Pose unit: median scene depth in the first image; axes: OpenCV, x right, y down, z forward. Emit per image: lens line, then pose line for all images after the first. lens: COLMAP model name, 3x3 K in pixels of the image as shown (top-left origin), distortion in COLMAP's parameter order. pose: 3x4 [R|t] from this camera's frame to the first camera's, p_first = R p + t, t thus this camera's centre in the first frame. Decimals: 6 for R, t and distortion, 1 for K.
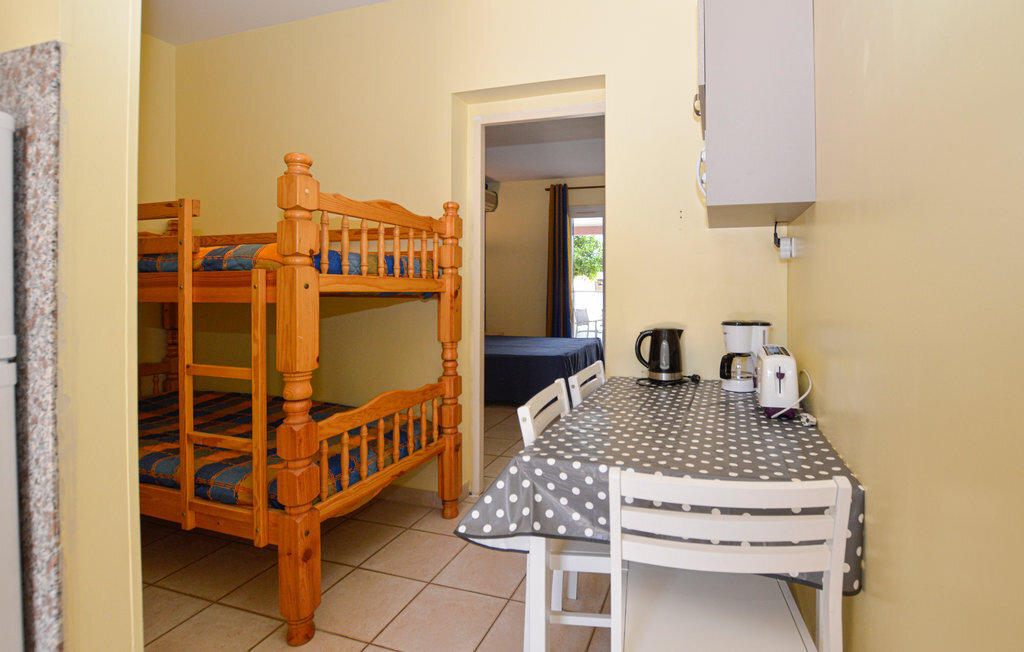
lens RADIAL K [[466.0, 0, 583.3], [0, 466.0, 287.9], [0, 0, 1]] dist [-0.029466, 0.002354]
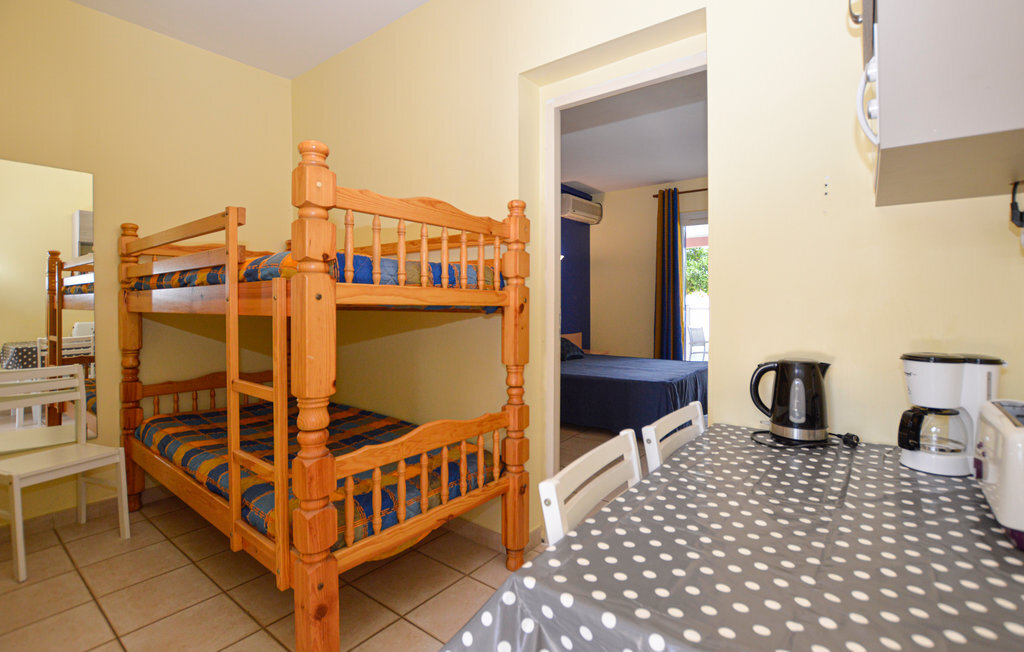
lens RADIAL K [[466.0, 0, 535.3], [0, 466.0, 307.8], [0, 0, 1]] dist [-0.029466, 0.002354]
pose [[0.940154, 0.003554, -0.340730, 0.049716], [-0.001740, 0.999983, 0.005631, 0.008749], [0.340744, -0.004701, 0.940144, 0.271557]]
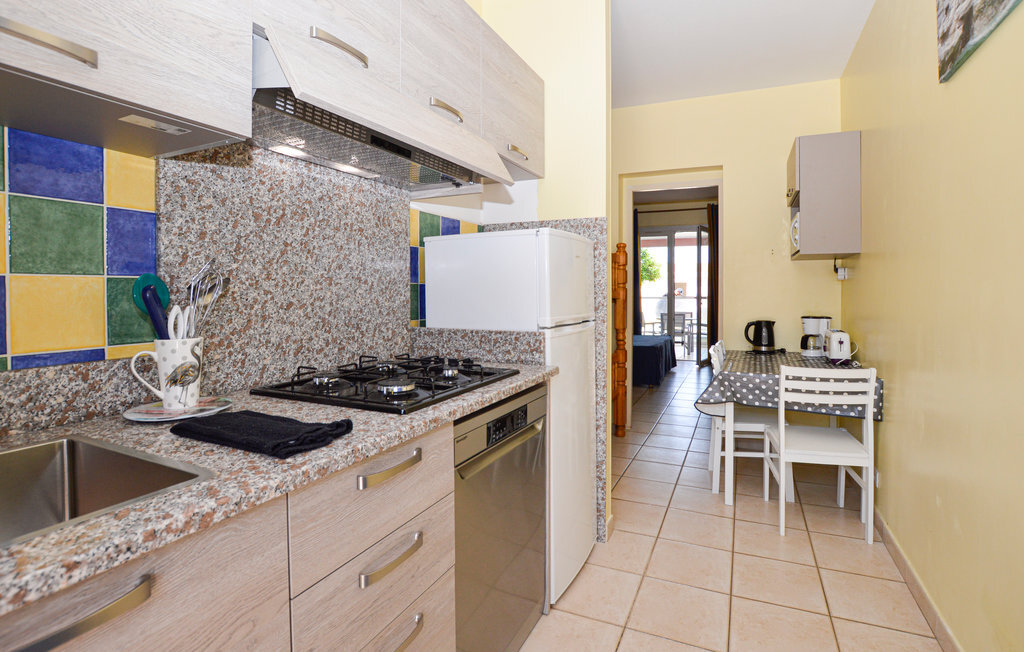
lens RADIAL K [[466.0, 0, 547.6], [0, 466.0, 297.9], [0, 0, 1]] dist [-0.029466, 0.002354]
pose [[0.992891, 0.003873, -0.118961, -0.432575], [-0.002888, 0.999960, 0.008450, -0.007173], [0.118989, -0.008046, 0.992863, -0.809579]]
